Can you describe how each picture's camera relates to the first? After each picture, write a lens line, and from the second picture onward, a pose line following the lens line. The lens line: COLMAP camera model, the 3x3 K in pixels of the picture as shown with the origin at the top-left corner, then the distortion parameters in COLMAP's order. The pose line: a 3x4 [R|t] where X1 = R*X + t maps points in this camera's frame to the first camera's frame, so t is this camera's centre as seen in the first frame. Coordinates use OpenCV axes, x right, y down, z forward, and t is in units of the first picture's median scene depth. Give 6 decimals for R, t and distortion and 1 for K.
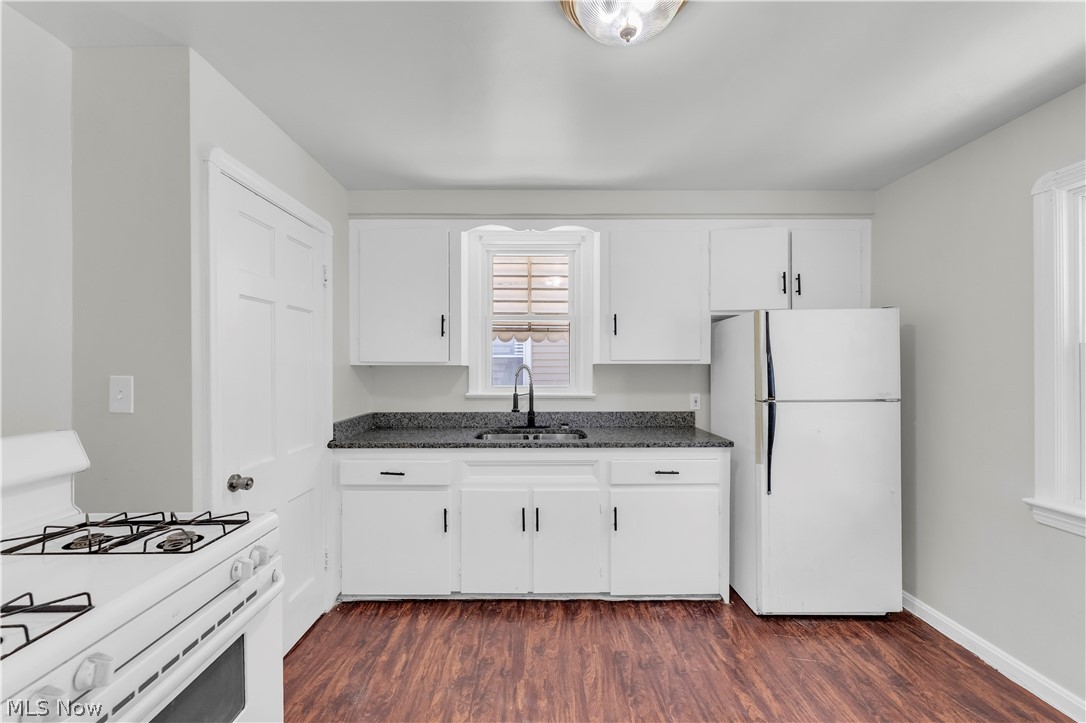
lens RADIAL K [[444.2, 0, 539.7], [0, 444.2, 367.5], [0, 0, 1]] dist [-0.002013, -0.000162]
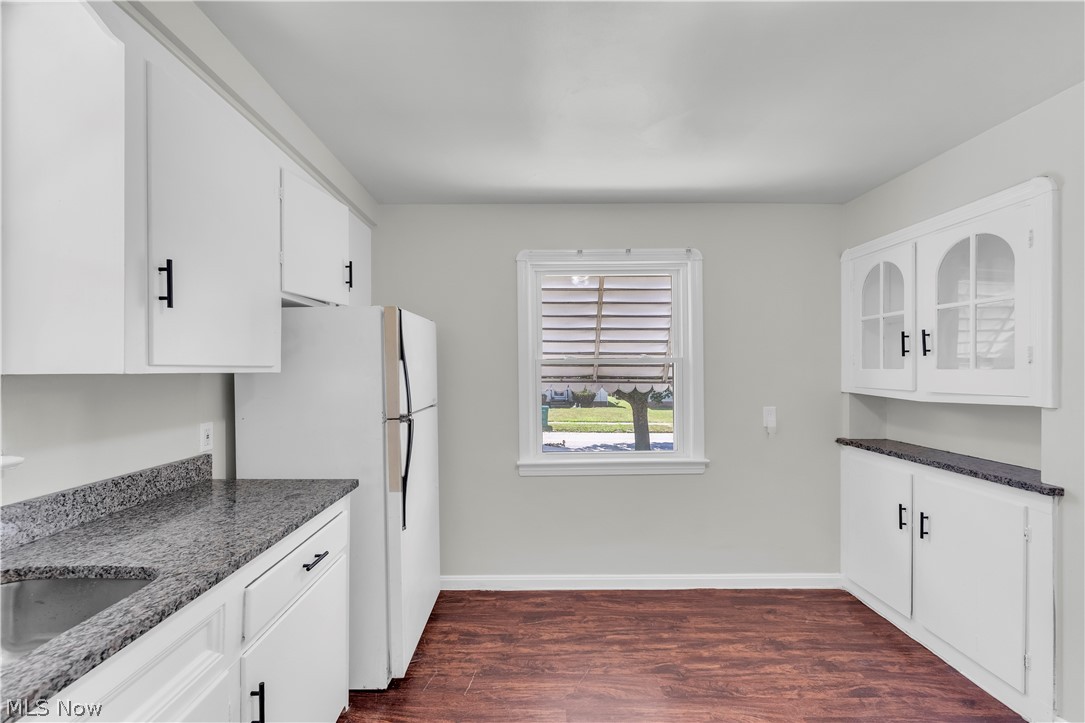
lens RADIAL K [[436.3, 0, 531.2], [0, 436.3, 369.6], [0, 0, 1]] dist [-0.000437, -0.000039]
pose [[0.006206, 0.004310, 0.999971, -0.322111], [0.008304, 0.999956, -0.004362, -0.008342], [-0.999946, 0.008331, 0.006170, 0.814010]]
